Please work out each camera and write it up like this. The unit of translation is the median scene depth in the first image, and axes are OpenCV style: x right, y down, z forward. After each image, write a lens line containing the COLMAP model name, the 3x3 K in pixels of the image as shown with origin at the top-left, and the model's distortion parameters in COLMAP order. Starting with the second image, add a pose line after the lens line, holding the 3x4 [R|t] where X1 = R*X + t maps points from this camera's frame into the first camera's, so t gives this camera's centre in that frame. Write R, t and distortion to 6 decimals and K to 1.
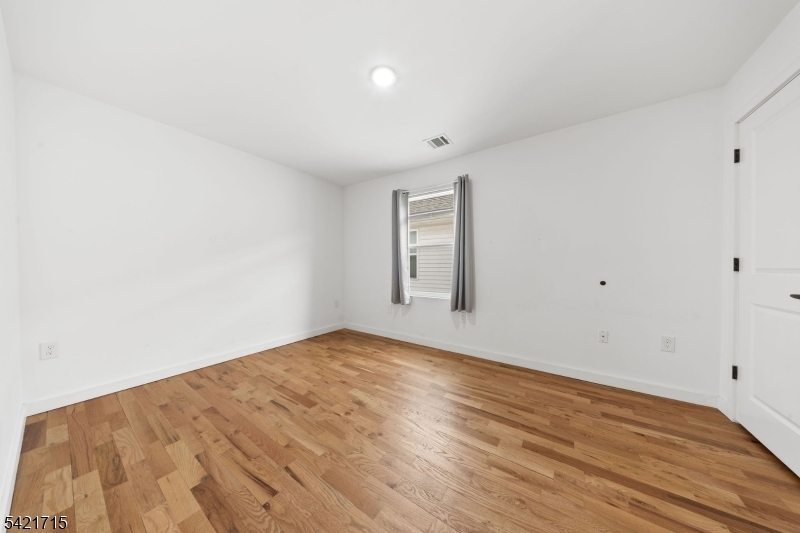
lens RADIAL K [[238.2, 0, 398.9], [0, 238.2, 267.1], [0, 0, 1]] dist [-0.000346, -0.000199]
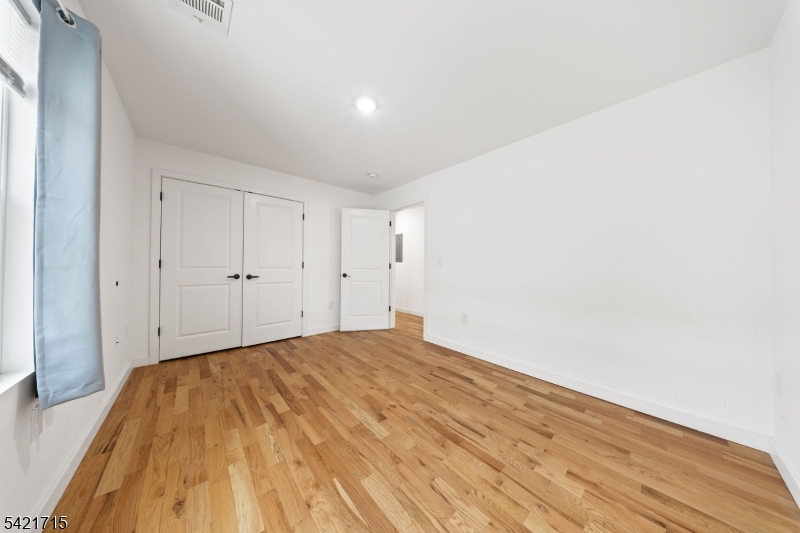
lens RADIAL K [[238.2, 0, 401.4], [0, 238.2, 265.5], [0, 0, 1]] dist [-0.000346, -0.000199]
pose [[-0.970314, -0.009705, 0.241653, -0.570995], [-0.008682, 0.999948, 0.005299, -0.018241], [-0.241692, 0.003044, -0.970348, 2.308785]]
